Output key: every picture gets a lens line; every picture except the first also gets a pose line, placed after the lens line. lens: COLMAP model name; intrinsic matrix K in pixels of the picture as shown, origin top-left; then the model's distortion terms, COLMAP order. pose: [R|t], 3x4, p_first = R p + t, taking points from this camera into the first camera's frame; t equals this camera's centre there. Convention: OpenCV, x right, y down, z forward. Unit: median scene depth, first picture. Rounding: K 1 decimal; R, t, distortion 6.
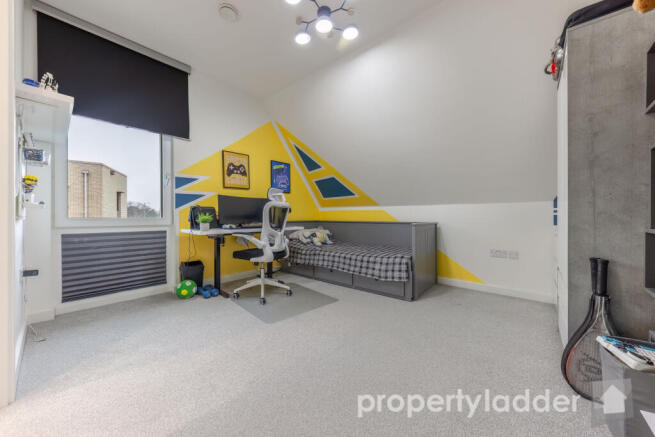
lens RADIAL K [[226.6, 0, 327.5], [0, 226.6, 218.5], [0, 0, 1]] dist [0.022144, -0.005857]
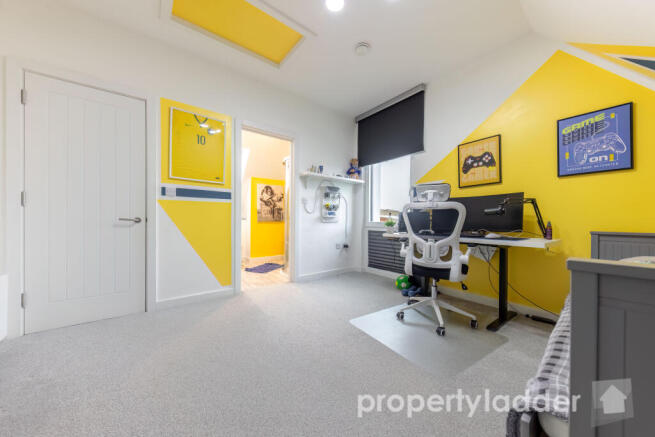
lens RADIAL K [[226.6, 0, 327.5], [0, 226.6, 218.5], [0, 0, 1]] dist [0.022144, -0.005857]
pose [[-0.161526, -0.003781, -0.986861, 0.474797], [-0.006901, 0.999973, -0.002702, -0.012800], [0.986844, 0.006374, -0.161548, 0.633367]]
